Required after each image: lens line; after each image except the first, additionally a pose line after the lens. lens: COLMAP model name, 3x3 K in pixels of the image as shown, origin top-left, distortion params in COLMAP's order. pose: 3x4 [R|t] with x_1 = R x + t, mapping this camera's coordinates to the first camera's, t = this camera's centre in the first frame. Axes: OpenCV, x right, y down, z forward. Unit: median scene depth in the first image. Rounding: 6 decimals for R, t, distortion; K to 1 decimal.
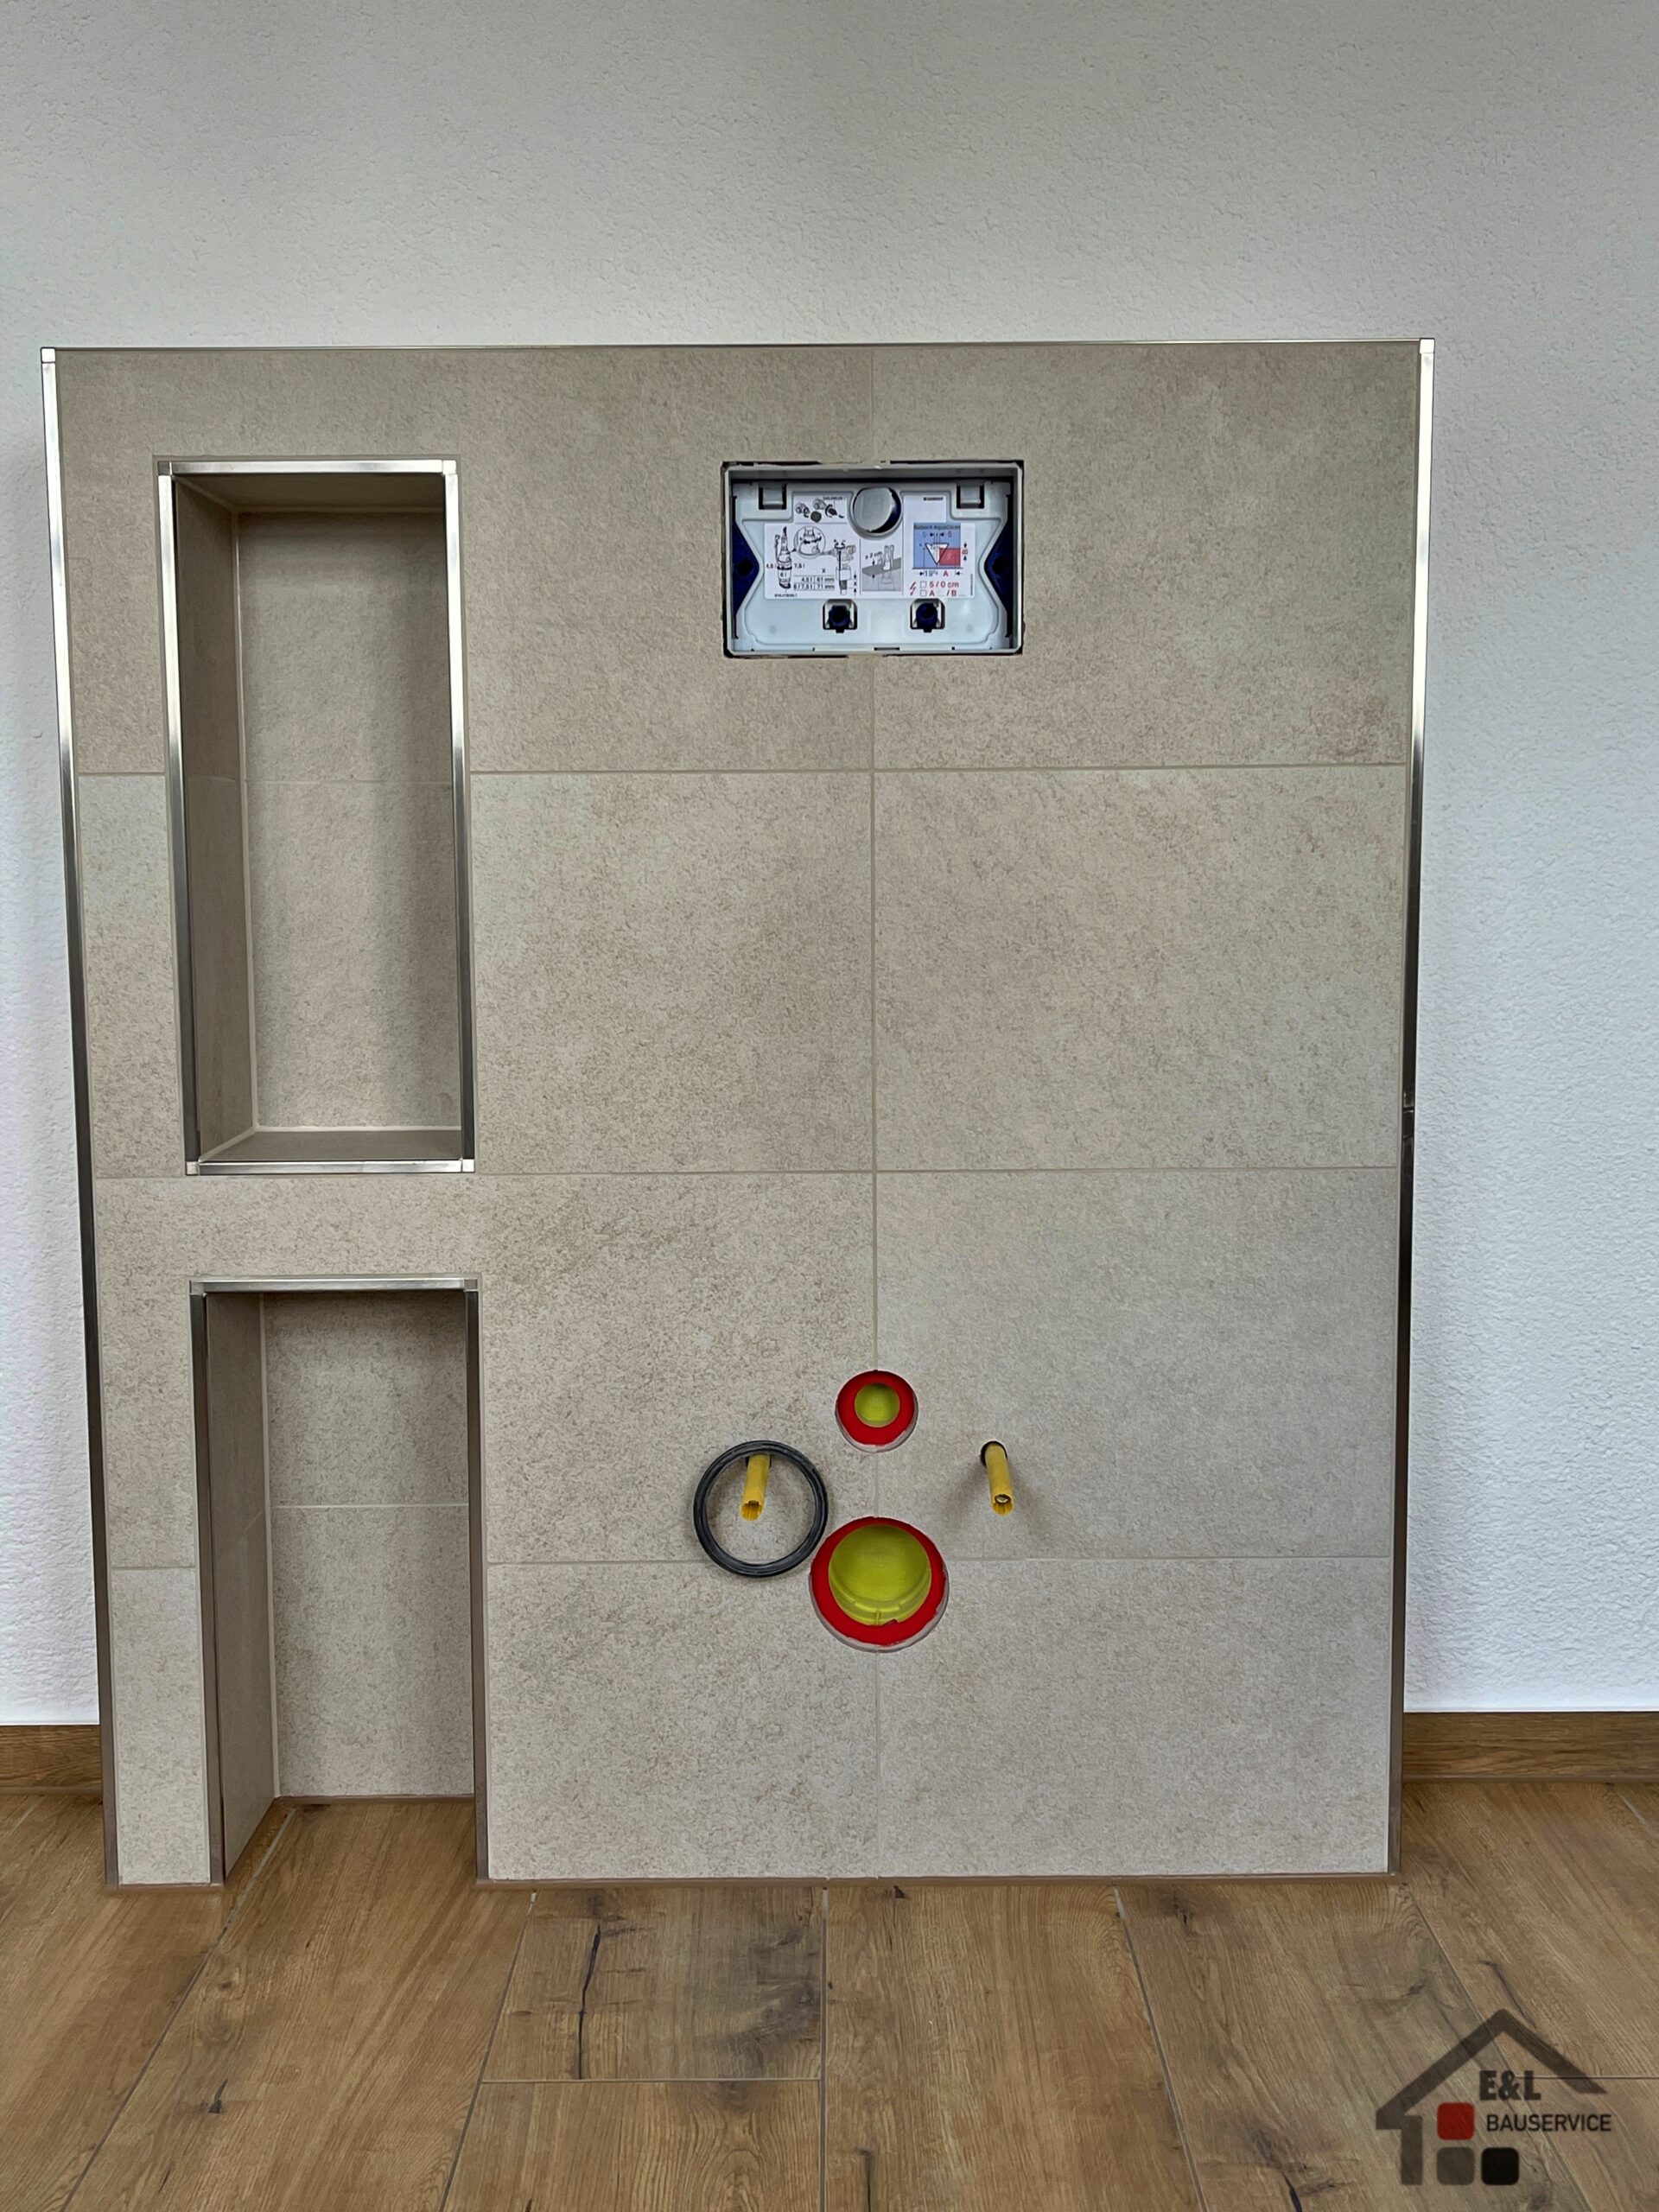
lens RADIAL K [[2322.8, 0, 833.8], [0, 2322.8, 1104.1], [0, 0, 1]] dist [0.023840, 0.000000]
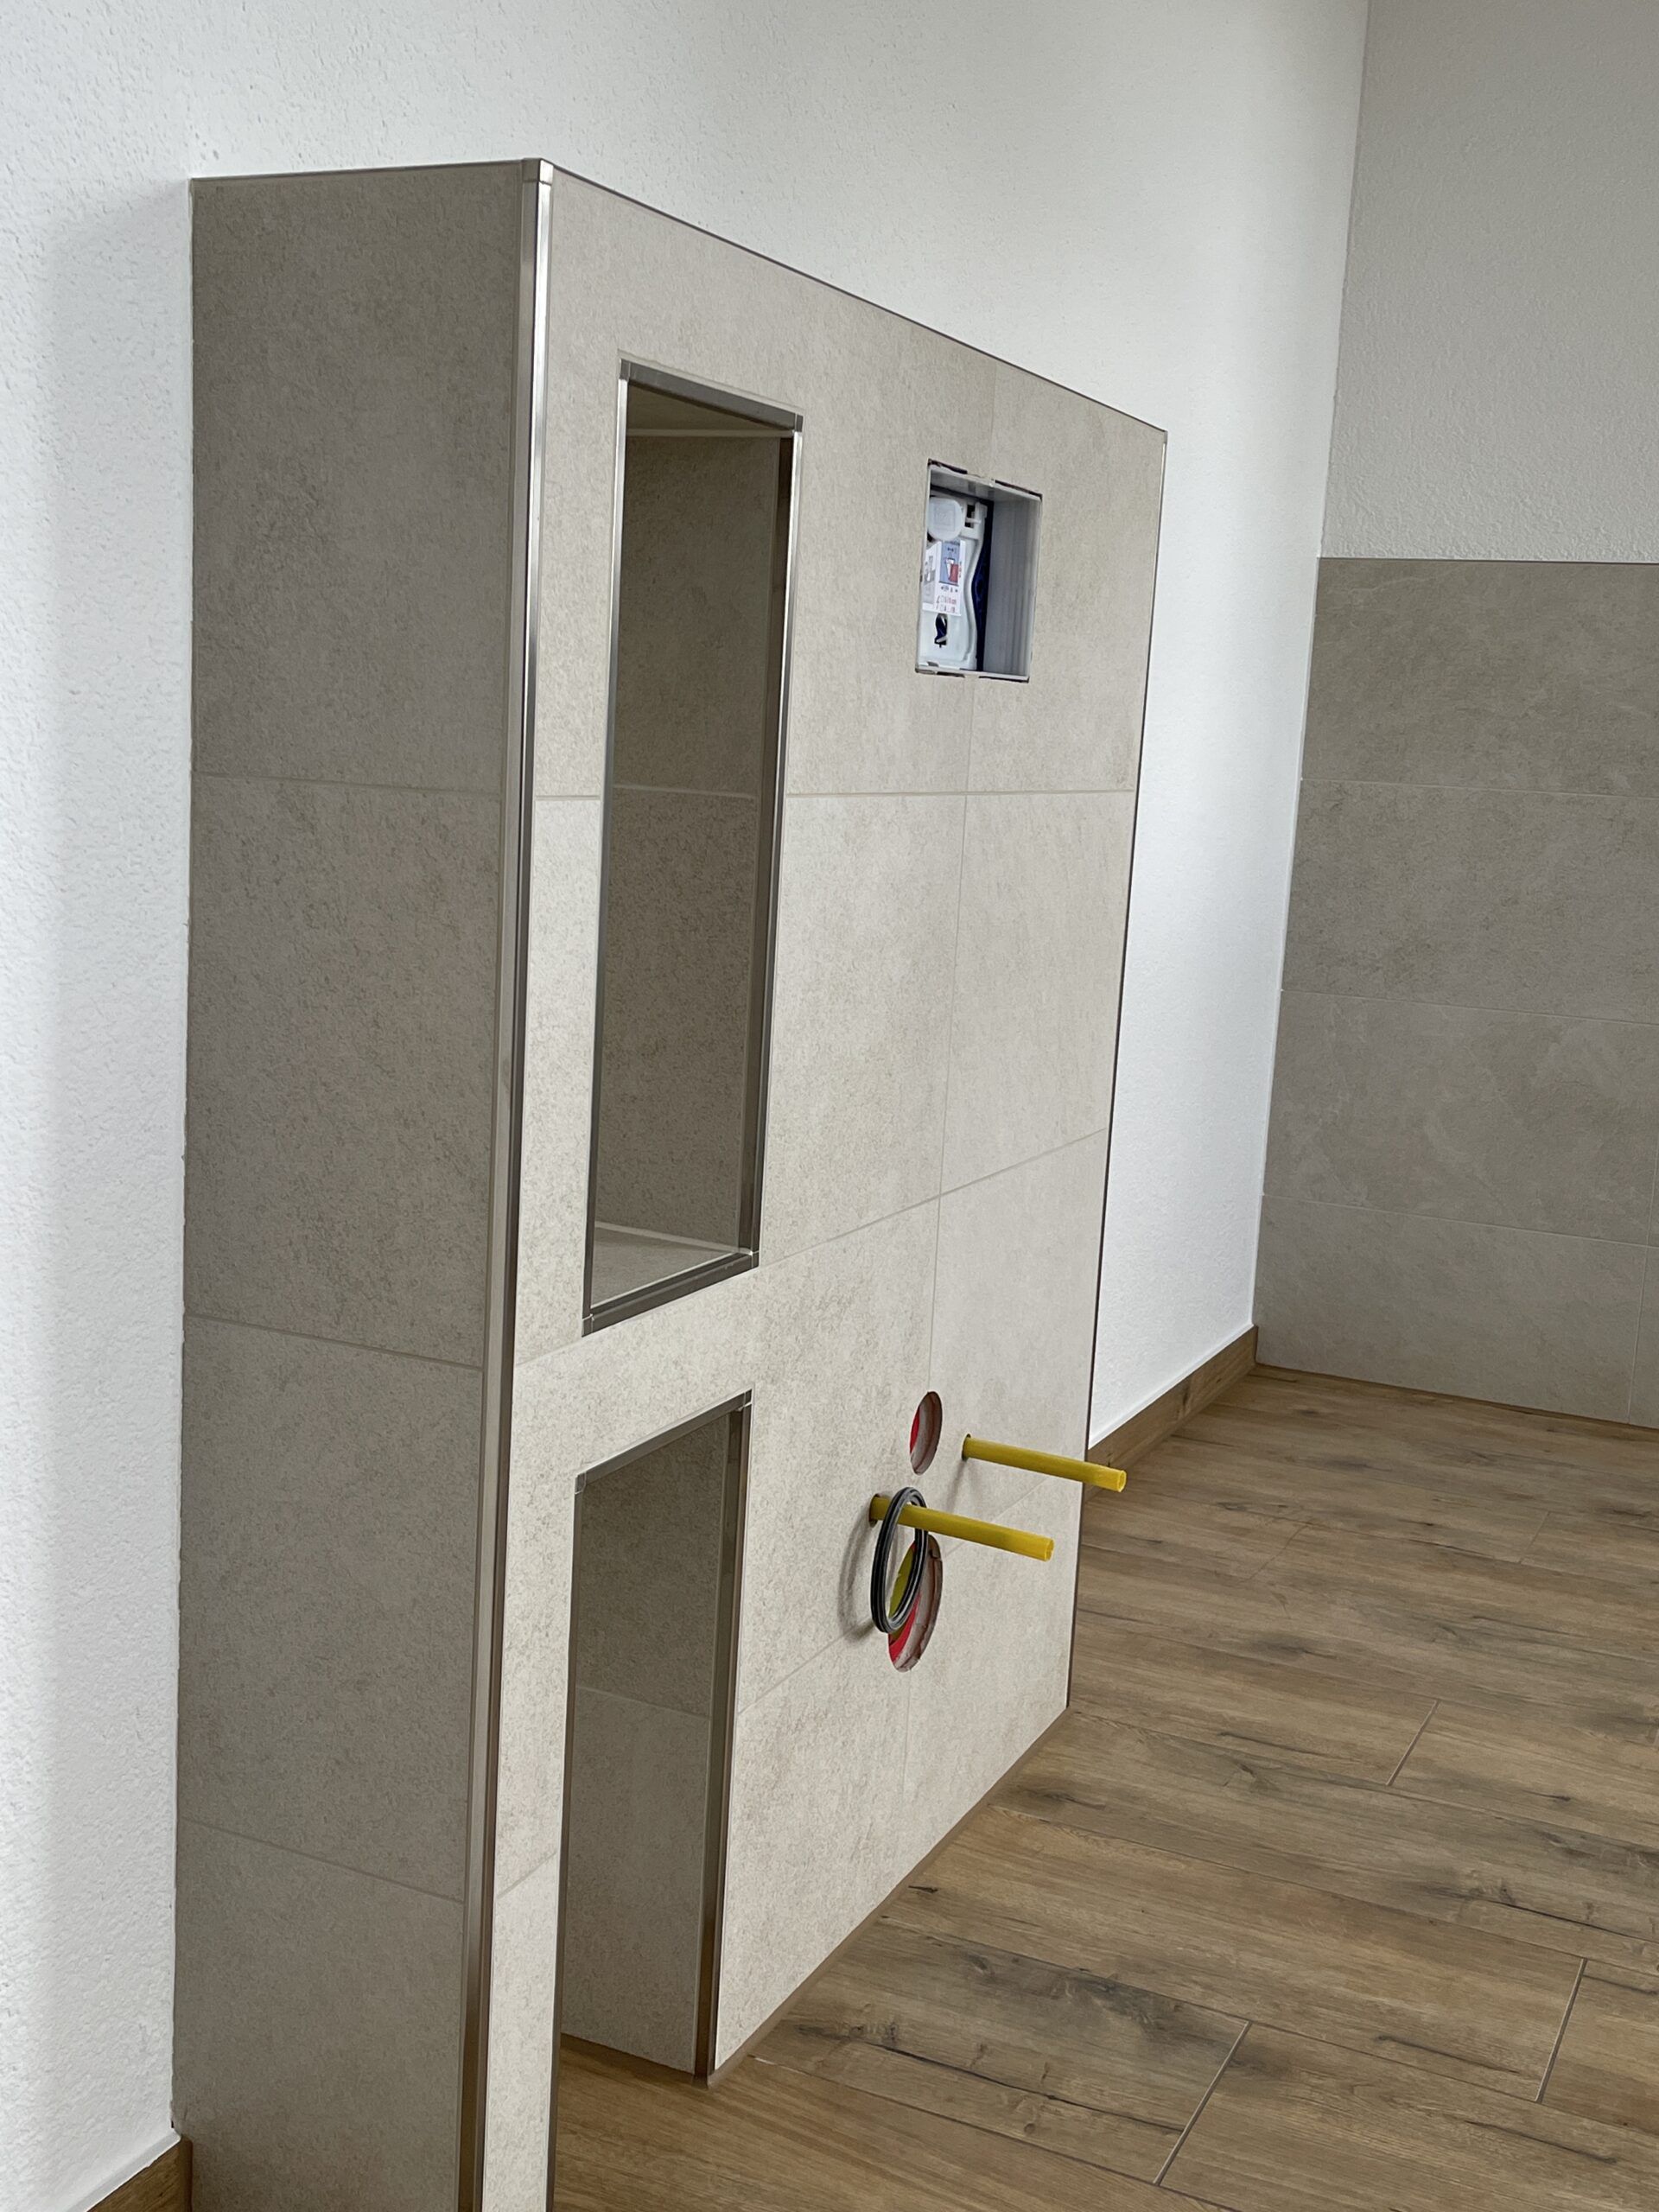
lens RADIAL K [[2396.5, 0, 831.1], [0, 2396.5, 1111.2], [0, 0, 1]] dist [0.051952, 0.000000]
pose [[0.427881, -0.115286, 0.896452, -0.924997], [0.033804, 0.993179, 0.111591, -0.123908], [-0.903203, -0.017444, 0.428860, 0.606017]]
